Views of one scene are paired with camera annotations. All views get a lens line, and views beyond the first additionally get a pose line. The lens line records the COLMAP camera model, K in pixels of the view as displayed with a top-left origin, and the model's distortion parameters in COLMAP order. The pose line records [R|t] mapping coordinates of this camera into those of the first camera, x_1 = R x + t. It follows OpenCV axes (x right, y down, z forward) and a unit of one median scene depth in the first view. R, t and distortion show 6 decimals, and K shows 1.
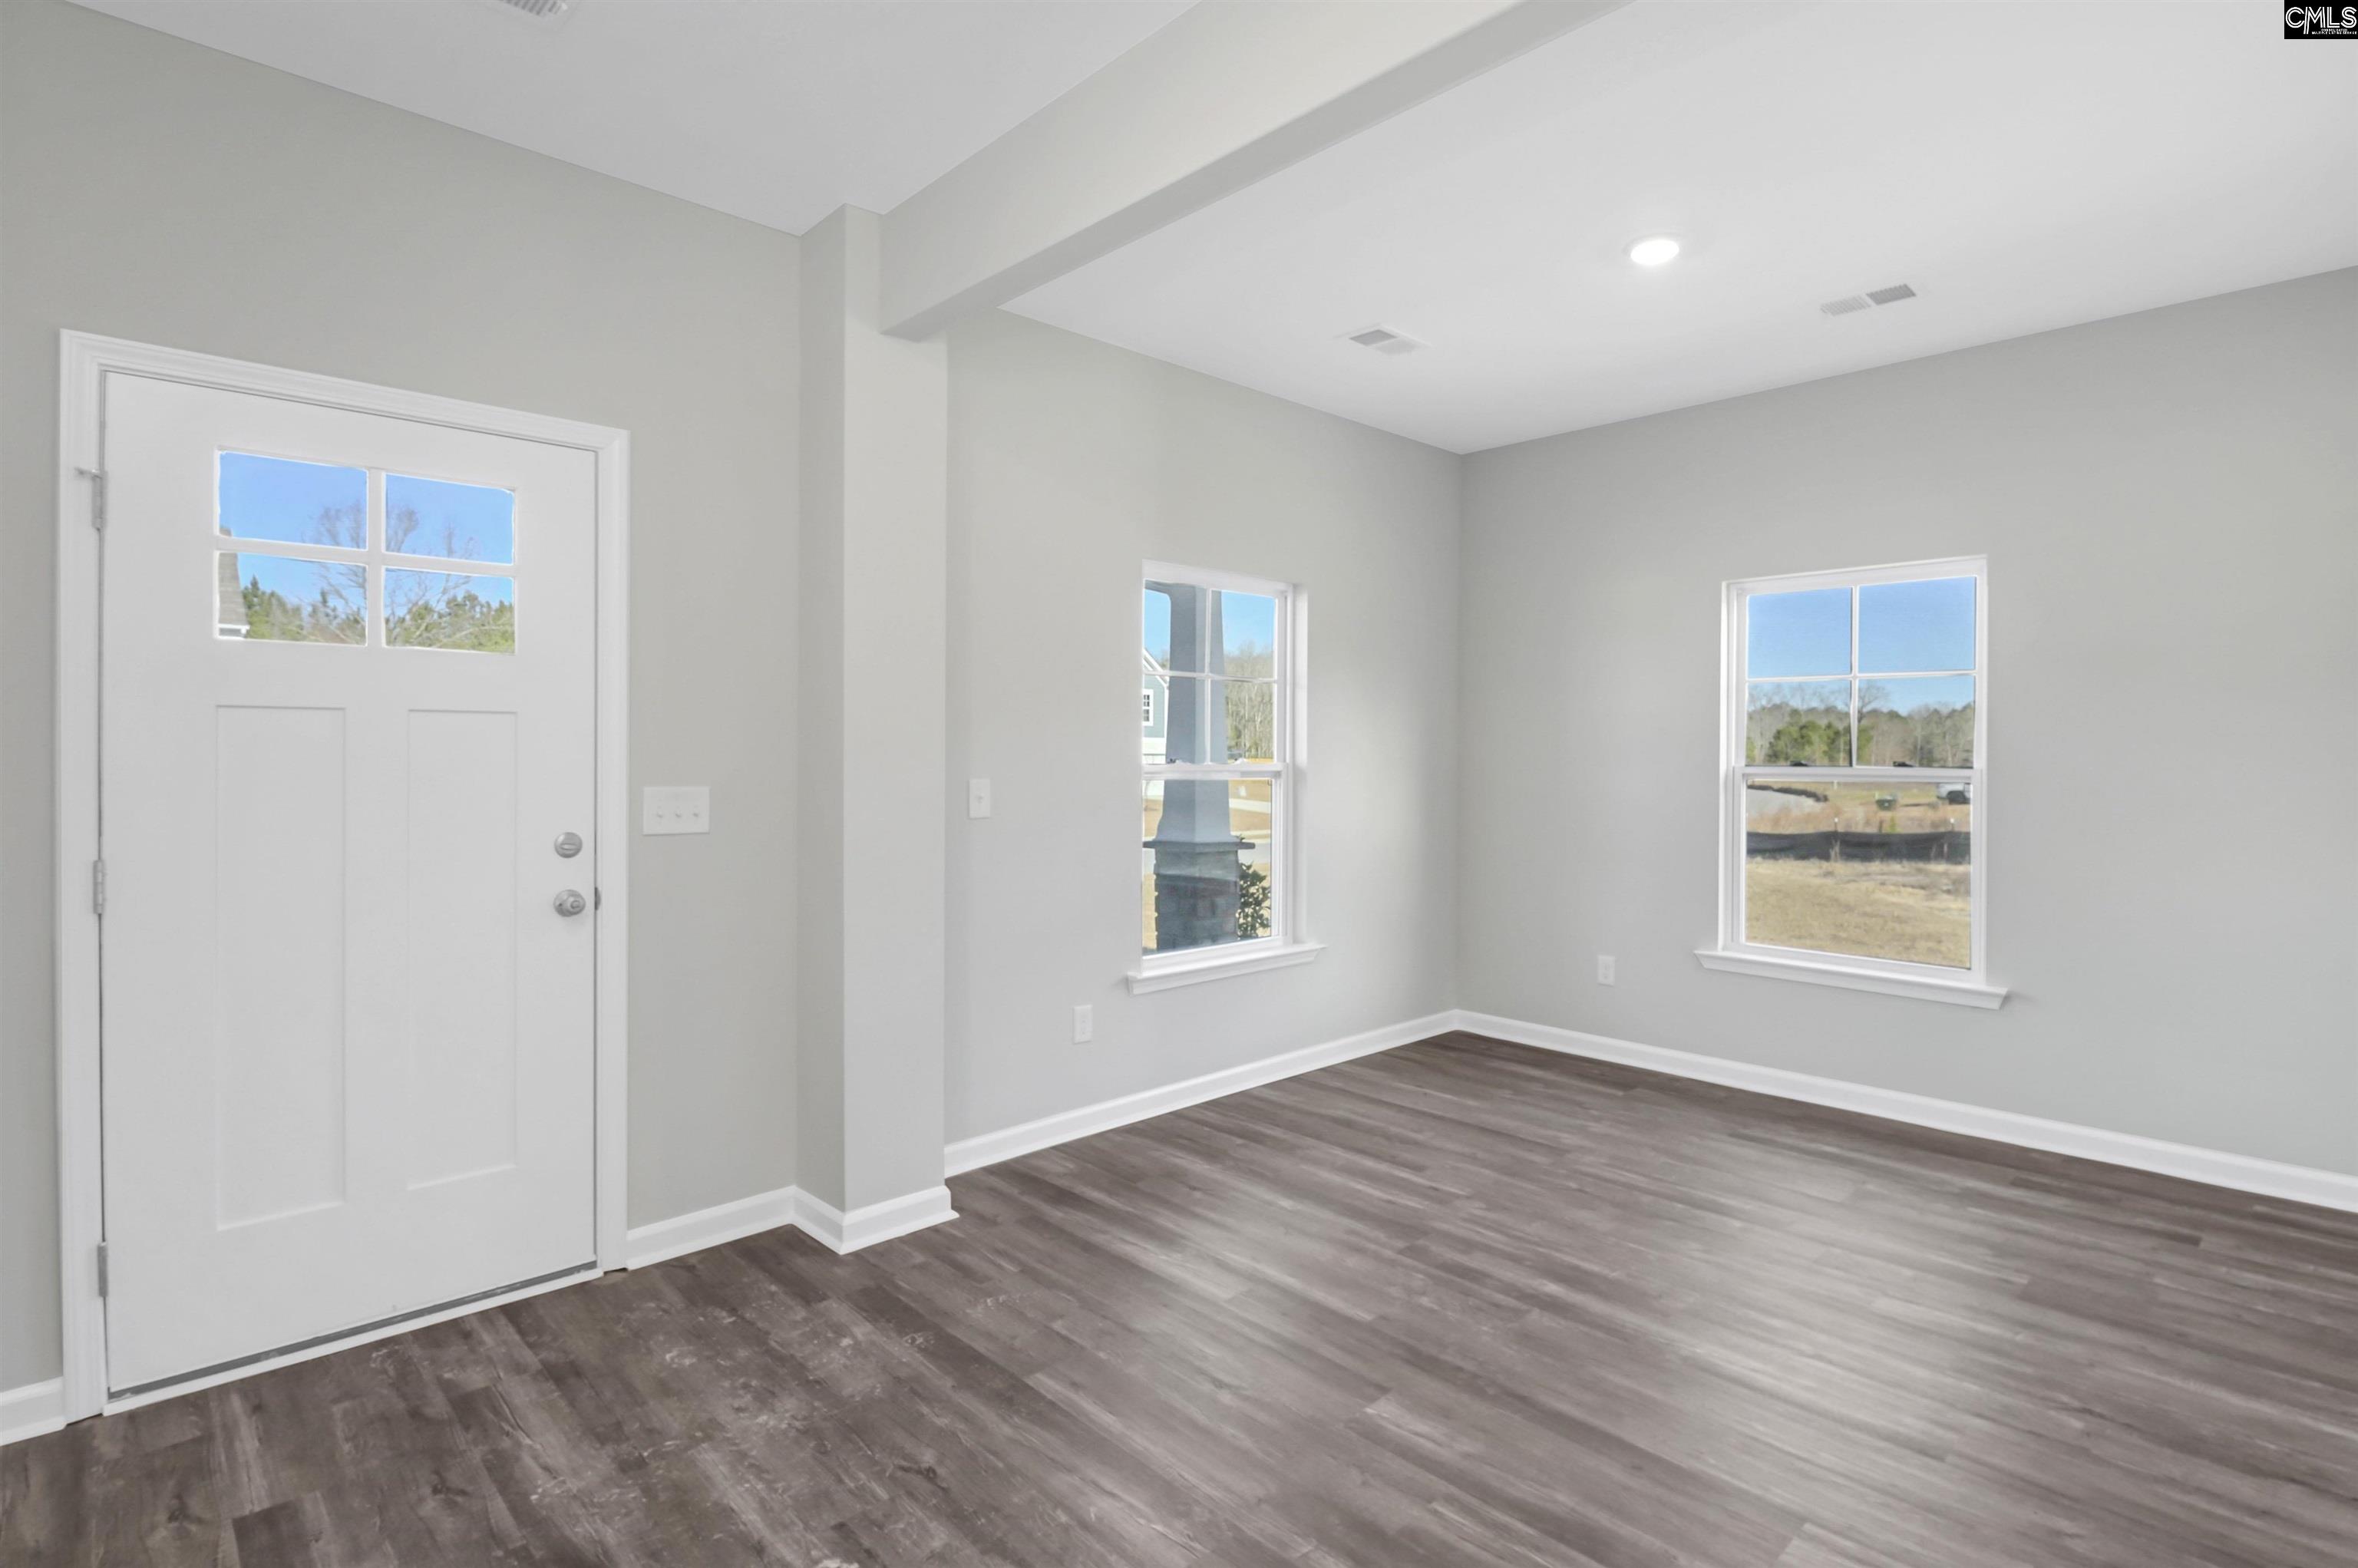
lens RADIAL K [[1177.1, 0, 1191.3], [0, 1177.1, 758.7], [0, 0, 1]] dist [0.001514, -0.010518]
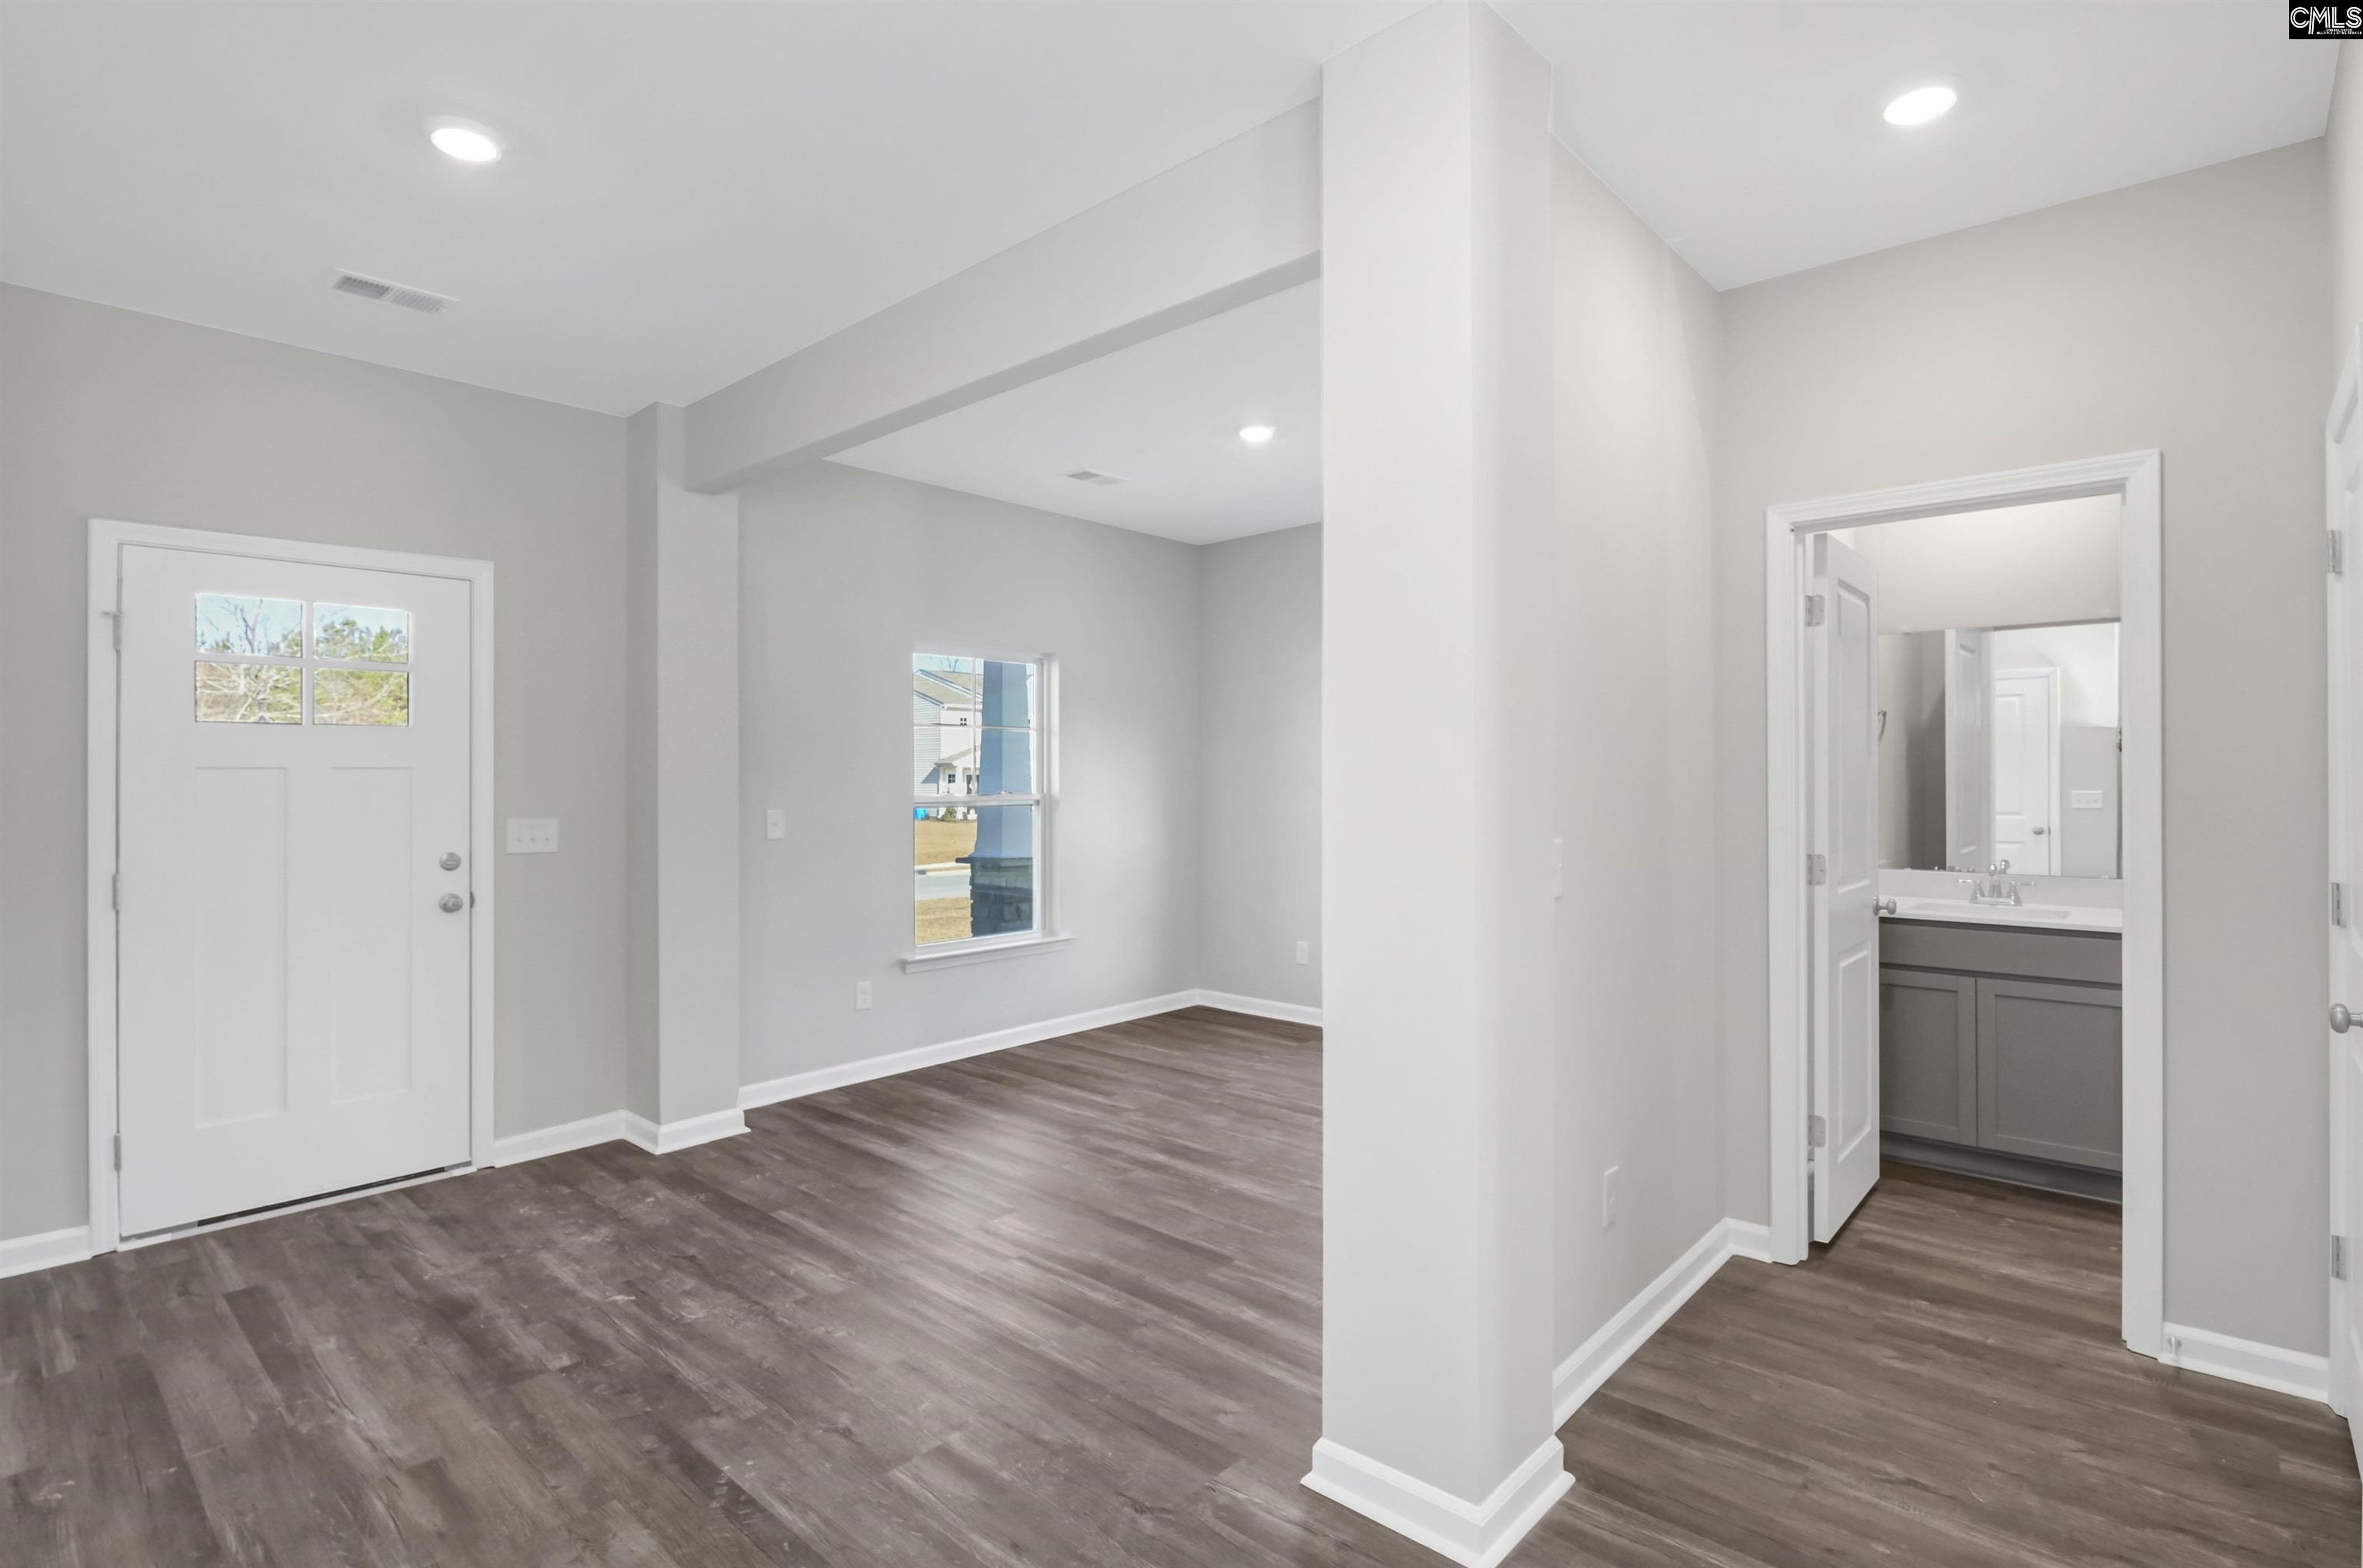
lens RADIAL K [[1154.6, 0, 1193.6], [0, 1154.6, 766.3], [0, 0, 1]] dist [0.003260, -0.008956]
pose [[0.996503, -0.006424, 0.083309, 0.207892], [0.007395, 0.999908, -0.011356, -0.015847], [-0.083228, 0.011933, 0.996459, -0.387497]]
